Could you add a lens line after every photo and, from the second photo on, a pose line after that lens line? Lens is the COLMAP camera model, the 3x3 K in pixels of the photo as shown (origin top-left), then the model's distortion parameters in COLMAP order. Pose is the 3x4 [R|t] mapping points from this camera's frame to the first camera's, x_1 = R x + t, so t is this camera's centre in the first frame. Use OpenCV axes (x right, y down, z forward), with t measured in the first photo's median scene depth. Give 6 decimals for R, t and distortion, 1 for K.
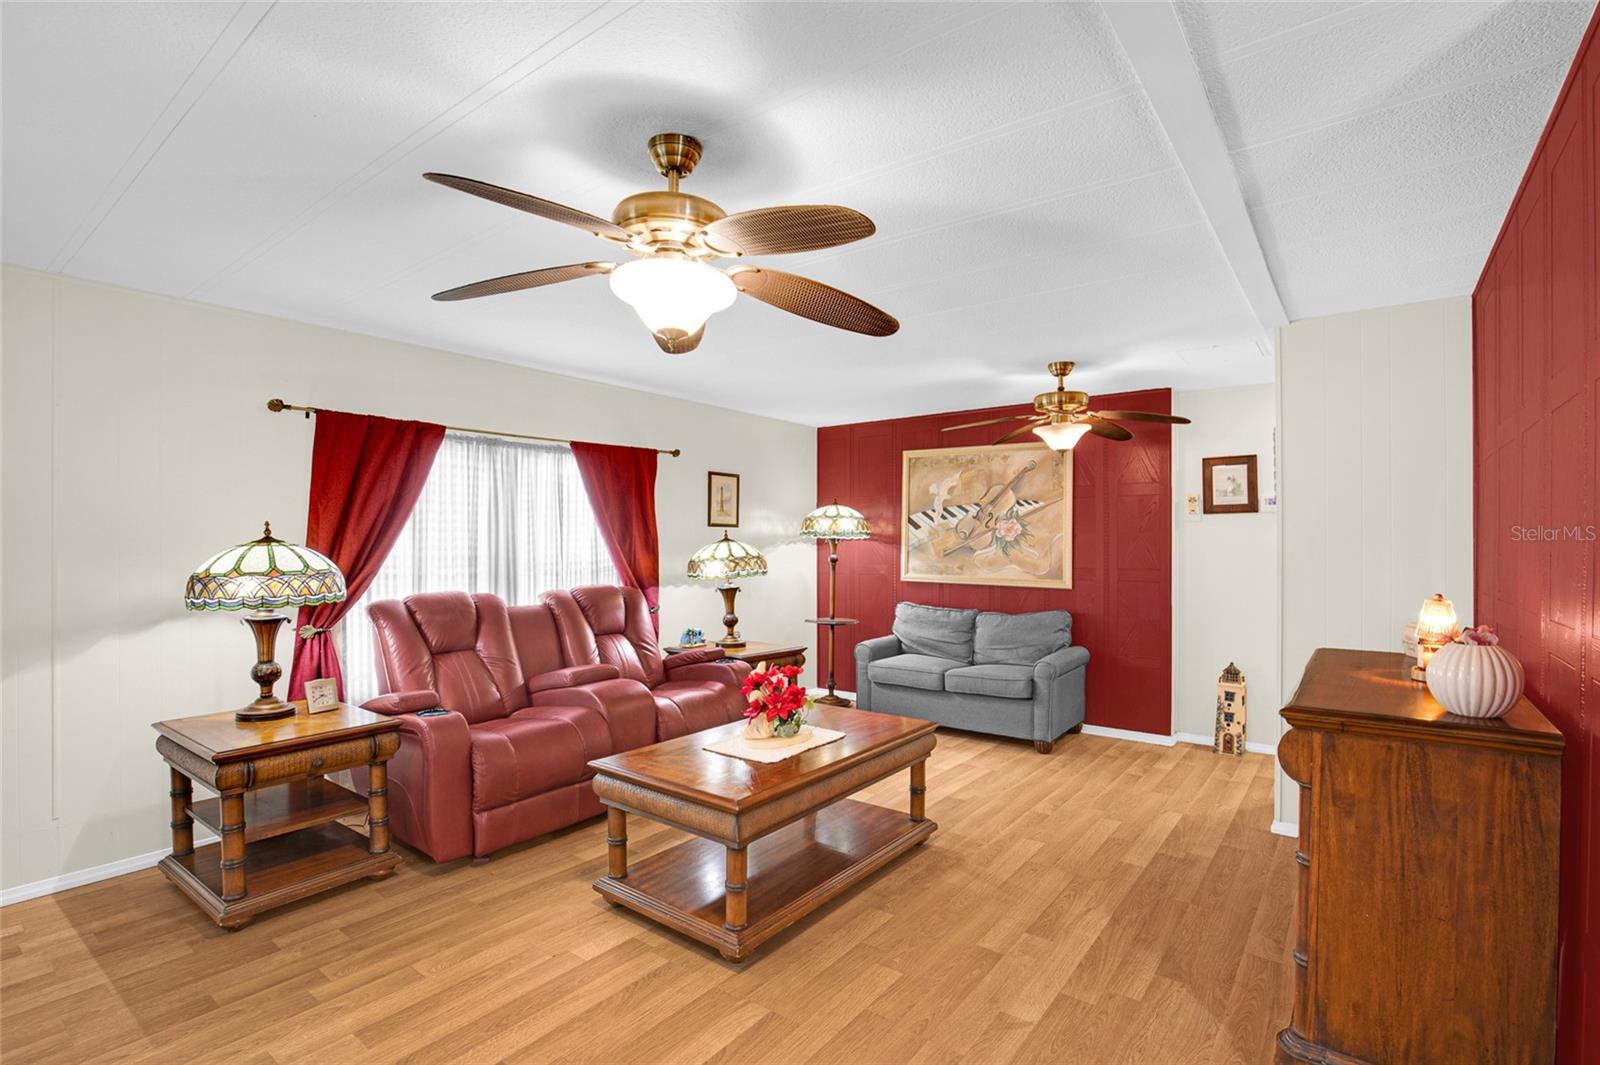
lens RADIAL K [[794.1, 0, 800.0], [0, 794.1, 532.5], [0, 0, 1]] dist [-0.000484, 0.000057]
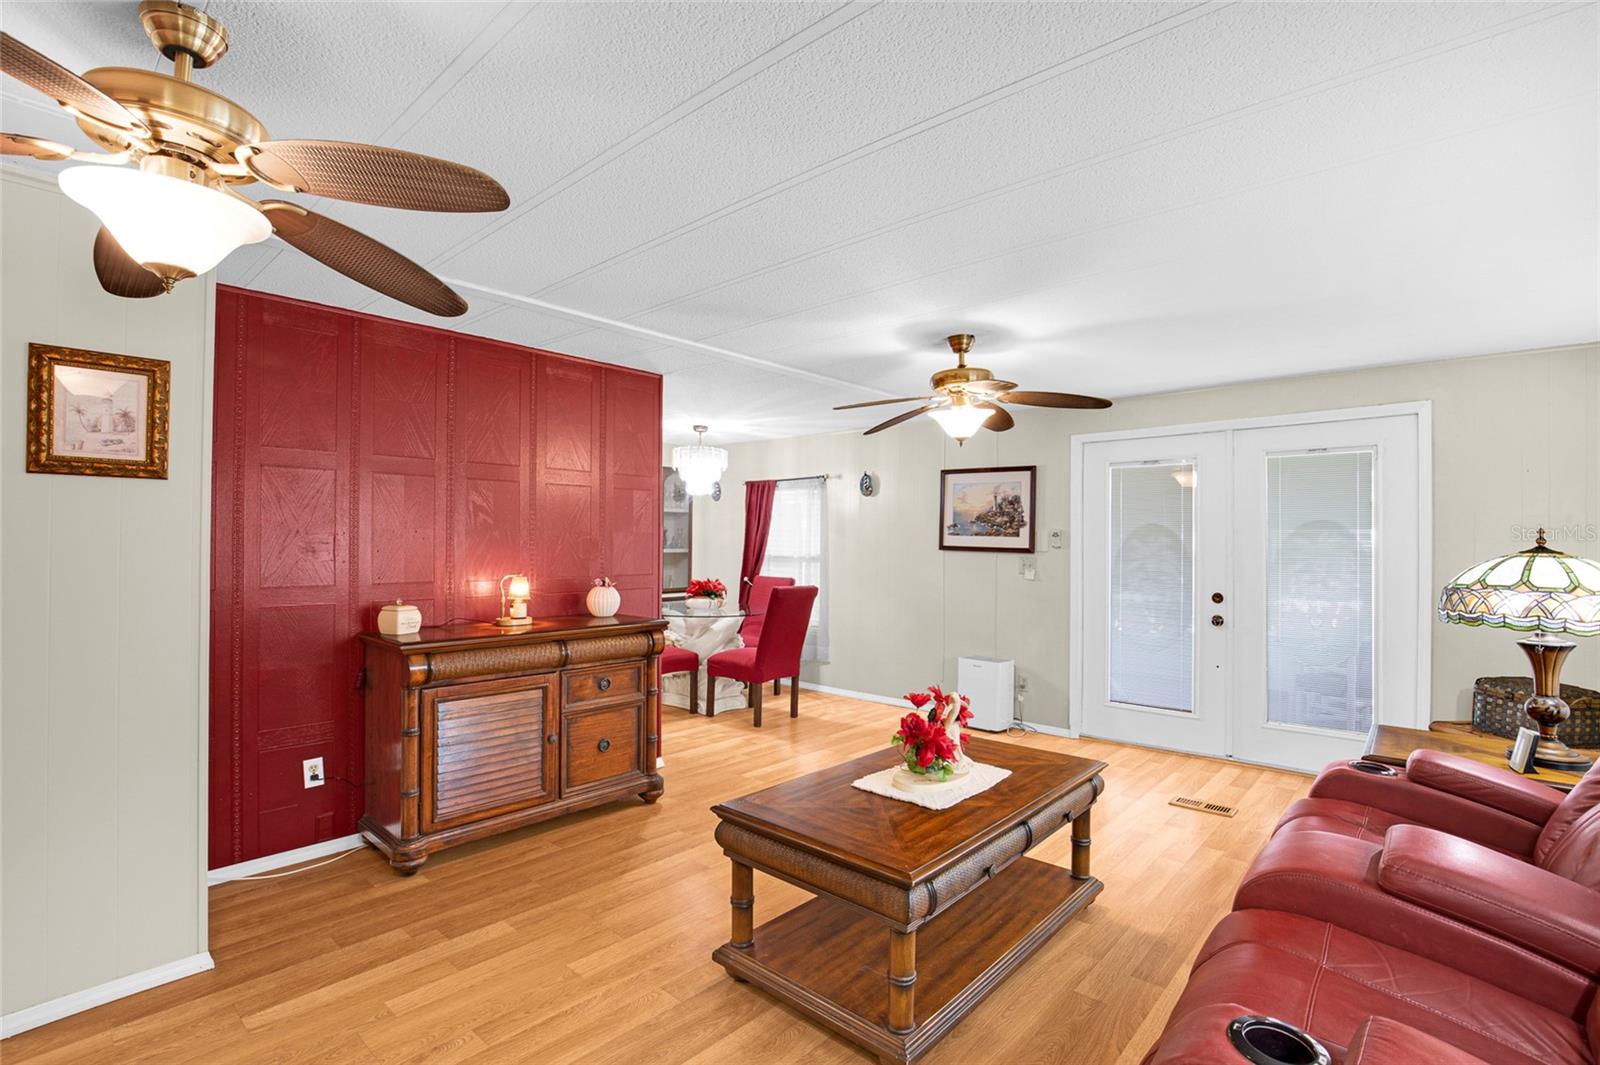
lens RADIAL K [[815.9, 0, 824.2], [0, 815.9, 532.3], [0, 0, 1]] dist [0.003124, 0.000496]
pose [[-0.999050, -0.010910, 0.042186, 0.044410], [-0.011651, 0.999781, -0.017358, 0.010669], [-0.041988, -0.017833, -0.998959, 1.547801]]
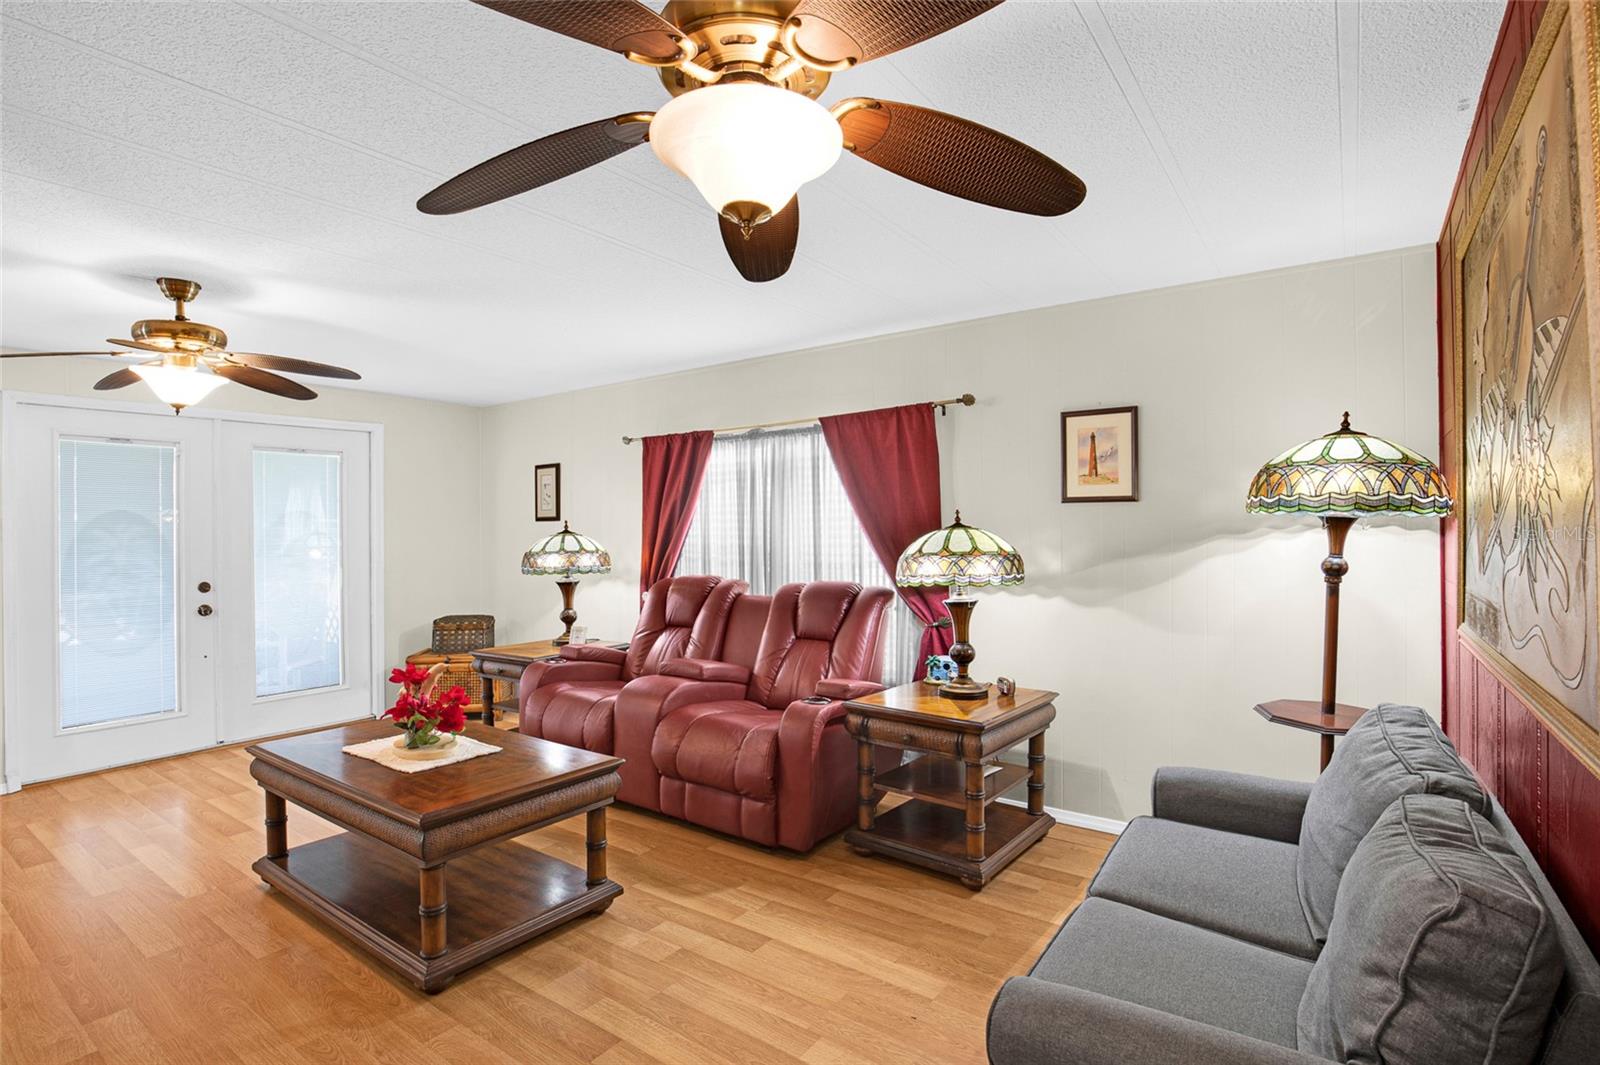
lens RADIAL K [[794.1, 0, 800.0], [0, 794.1, 532.5], [0, 0, 1]] dist [-0.000484, 0.000057]
pose [[0.020222, -0.006551, -0.999774, 0.738876], [0.019199, 0.999797, -0.006163, 0.023840], [0.999611, -0.019070, 0.020344, 1.155672]]
